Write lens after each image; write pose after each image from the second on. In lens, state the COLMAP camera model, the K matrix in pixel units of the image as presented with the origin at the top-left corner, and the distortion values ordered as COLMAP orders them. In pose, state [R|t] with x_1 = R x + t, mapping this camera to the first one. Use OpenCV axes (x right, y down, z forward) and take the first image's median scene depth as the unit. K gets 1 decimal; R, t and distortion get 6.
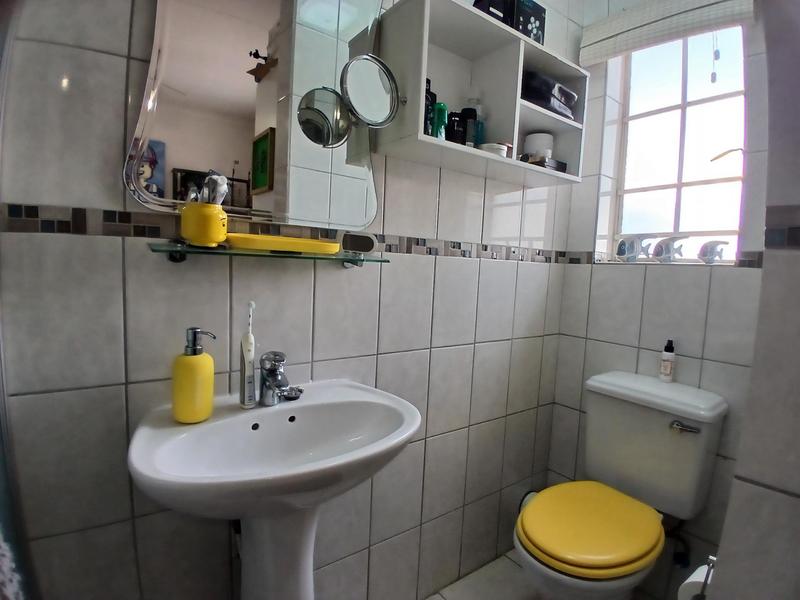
lens RADIAL K [[419.7, 0, 400.0], [0, 419.7, 300.0], [0, 0, 1]] dist [-0.002898, -0.038621]
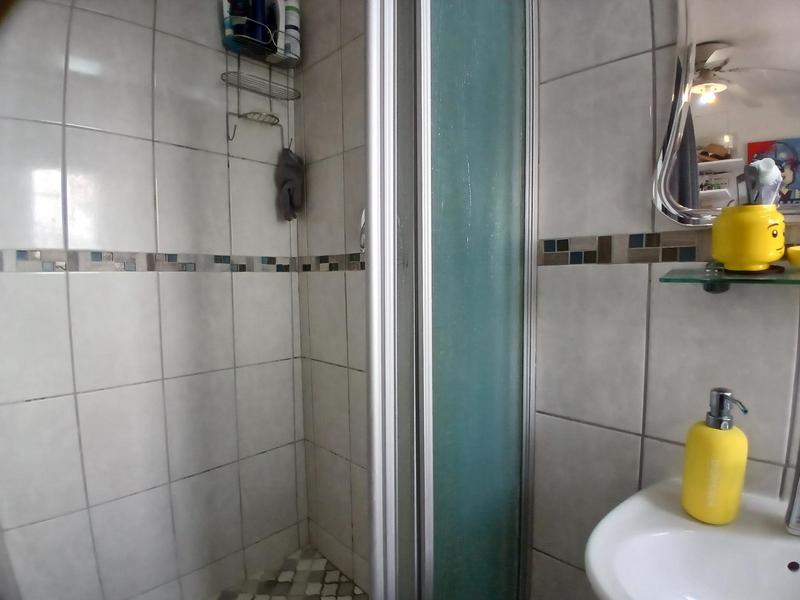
lens RADIAL K [[405.2, 0, 401.7], [0, 405.2, 303.3], [0, 0, 1]] dist [-0.002339, -0.042962]
pose [[0.178964, 0.032535, -0.983317, 0.050380], [-0.066788, 0.997549, 0.020851, -0.053898], [0.981586, 0.061942, 0.180699, 0.361559]]
